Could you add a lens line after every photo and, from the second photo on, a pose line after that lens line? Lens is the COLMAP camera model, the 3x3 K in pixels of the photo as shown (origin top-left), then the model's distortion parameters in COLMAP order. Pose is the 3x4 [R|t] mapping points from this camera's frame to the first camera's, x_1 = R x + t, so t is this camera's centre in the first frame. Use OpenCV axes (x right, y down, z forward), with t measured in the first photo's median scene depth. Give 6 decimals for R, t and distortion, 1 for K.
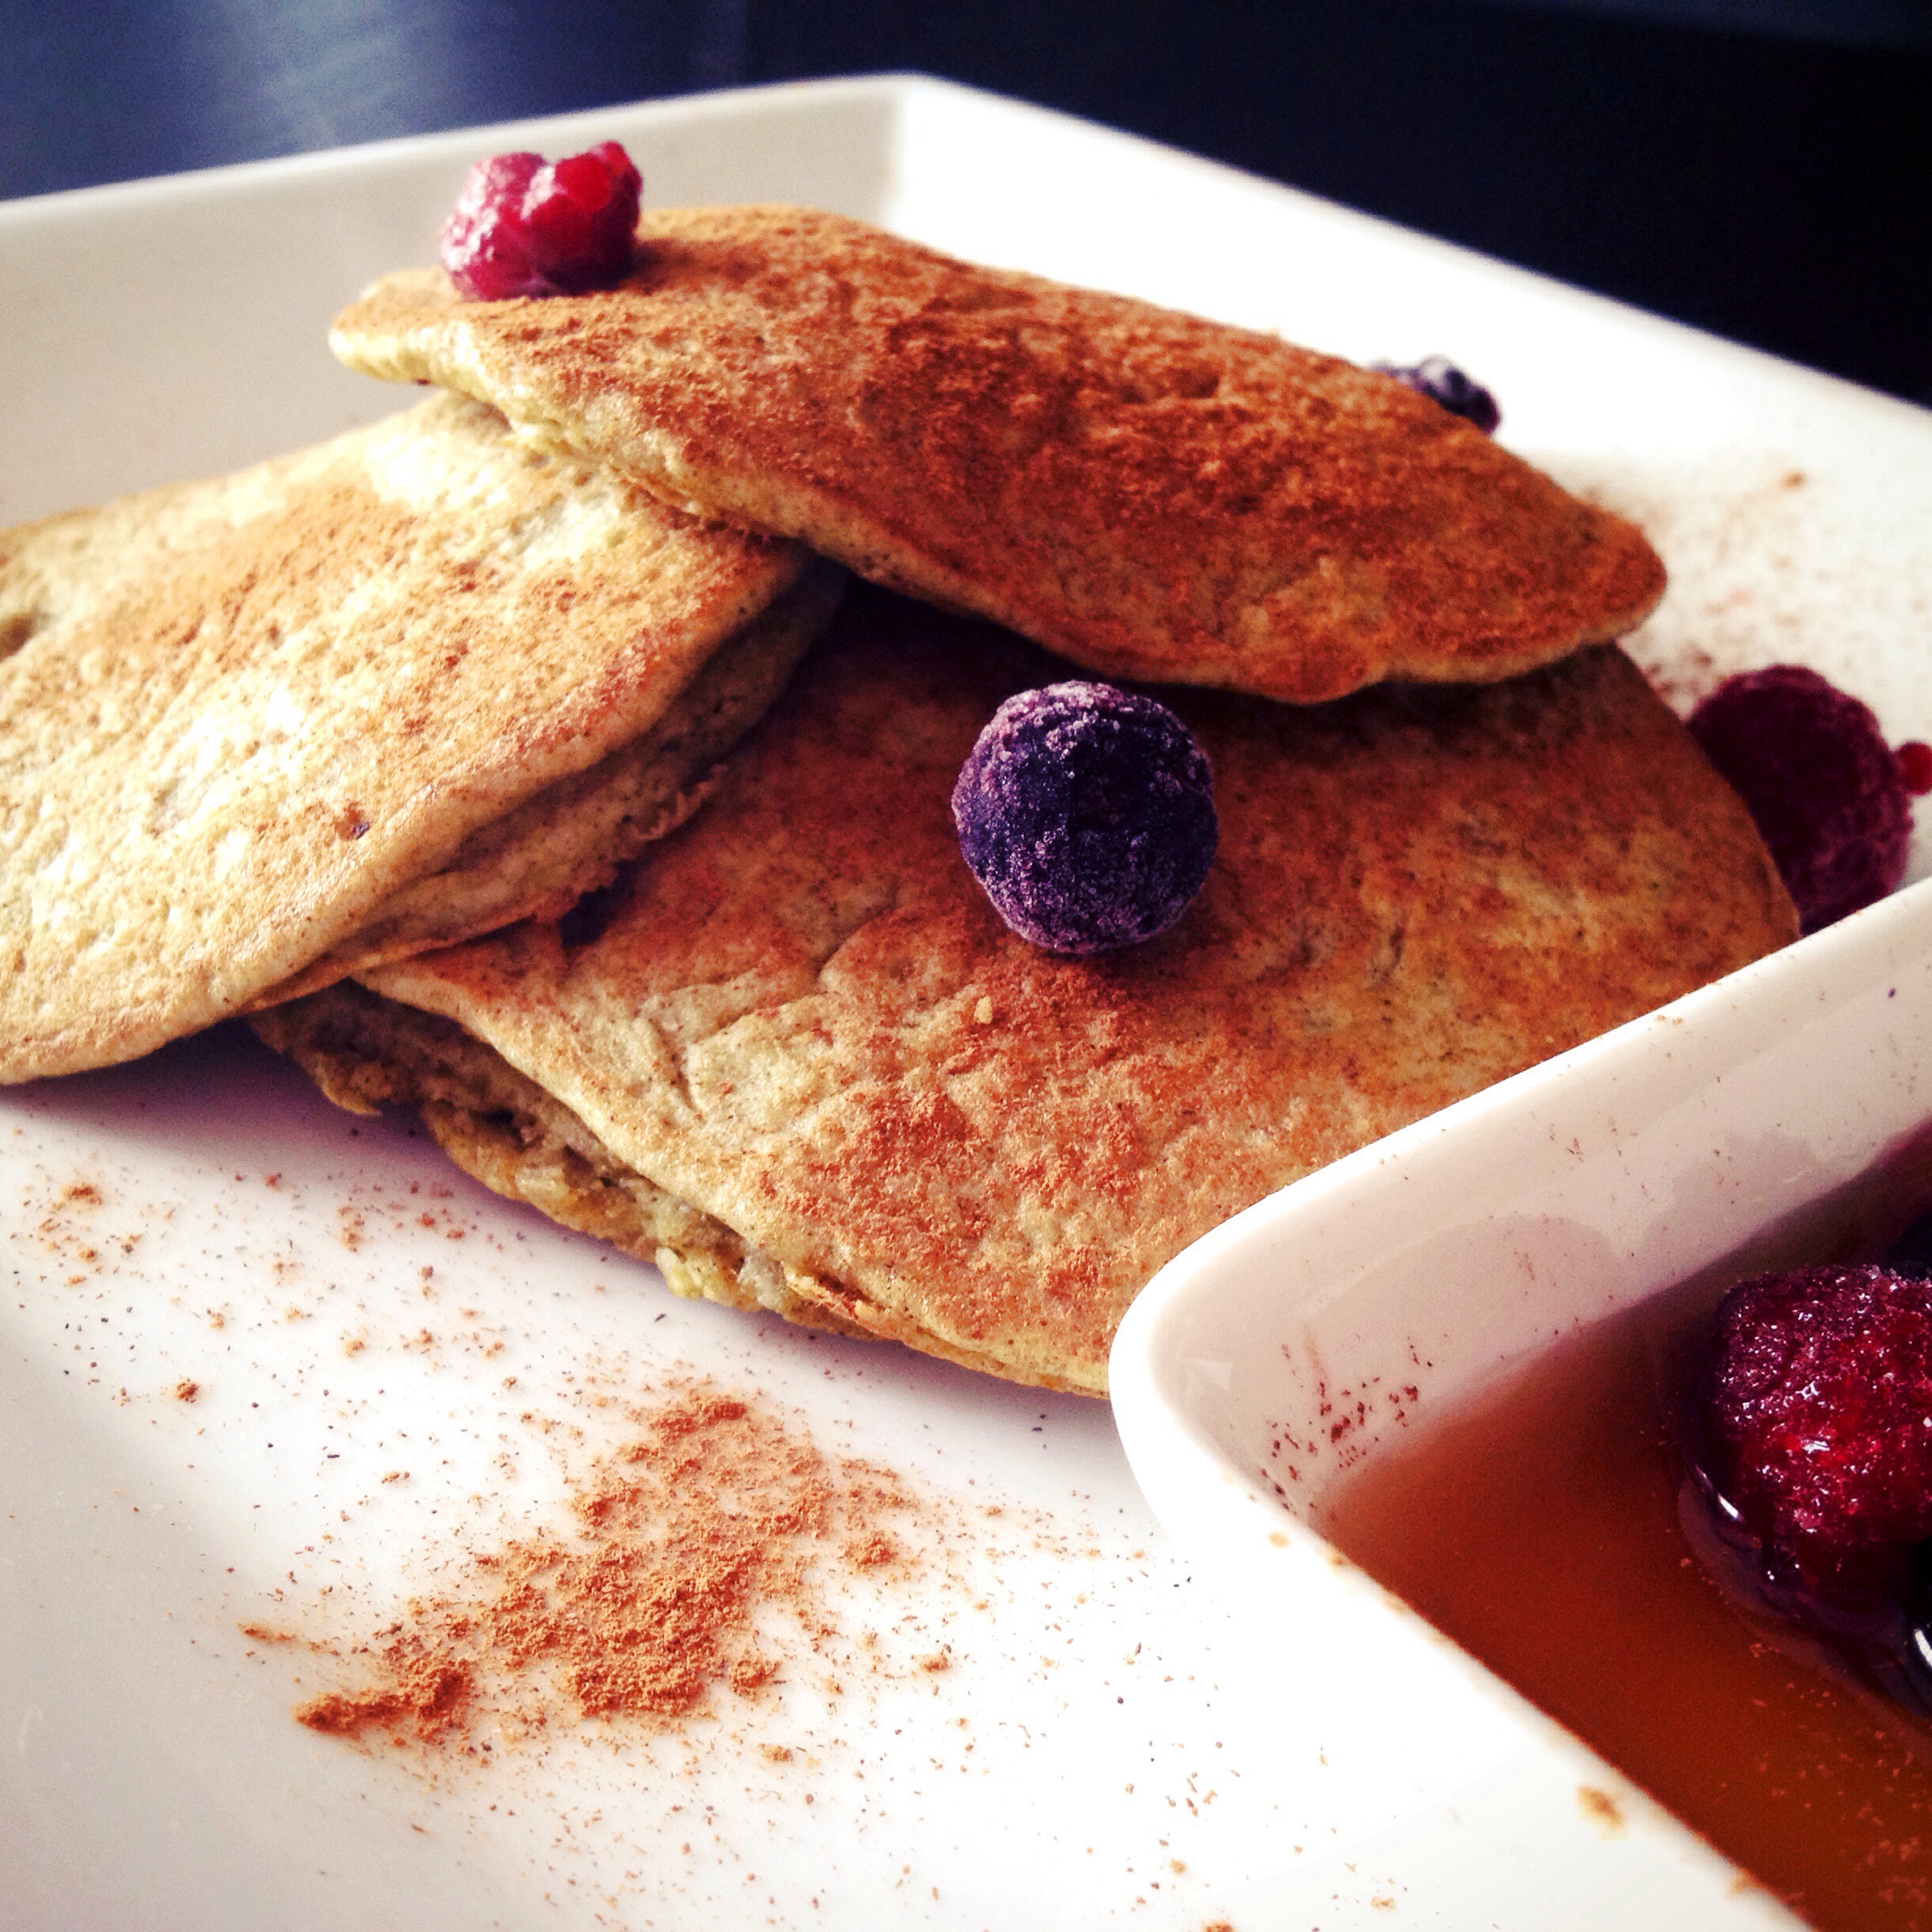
lens RADIAL K [[2625.7, 0, 964.5], [0, 2625.7, 998.8], [0, 0, 1]] dist [0.233170, -0.798504]
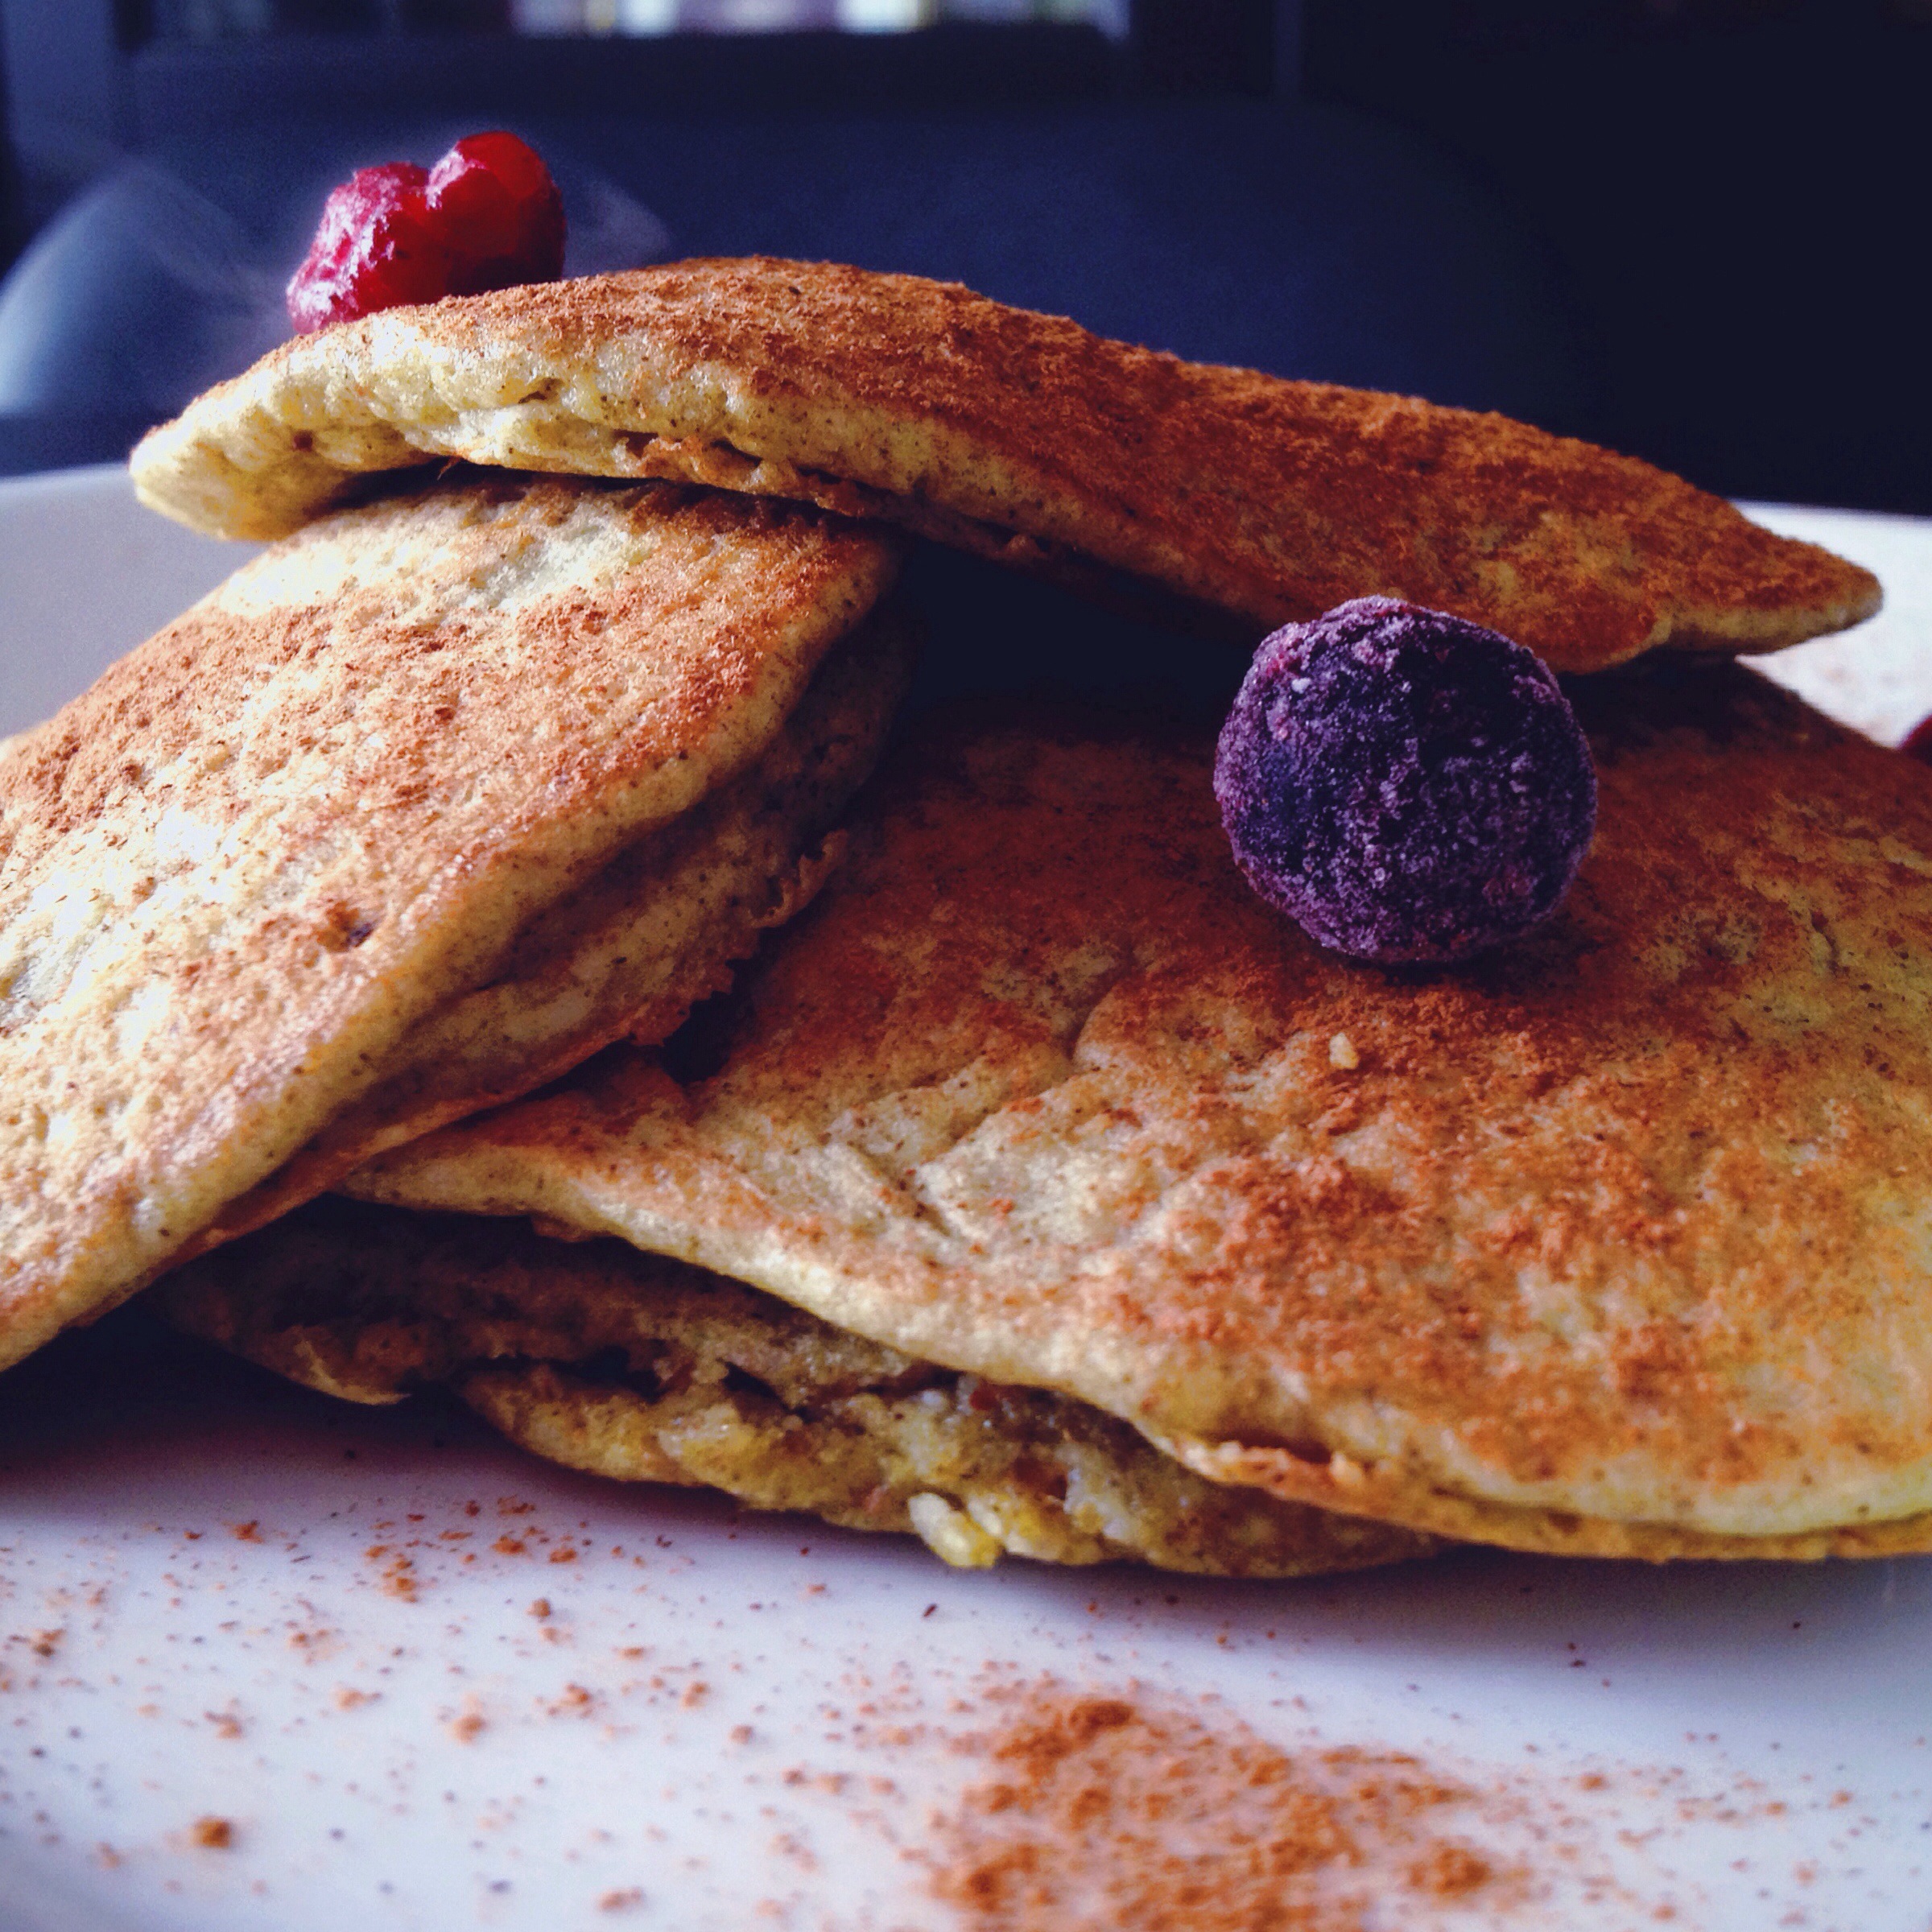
lens RADIAL K [[2625.7, 0, 964.5], [0, 2625.7, 998.8], [0, 0, 1]] dist [0.233170, -0.798504]
pose [[0.974190, -0.126724, 0.186803, -0.205458], [0.168654, 0.958656, -0.229205, 0.126196], [-0.150034, 0.254794, 0.955285, 0.354307]]
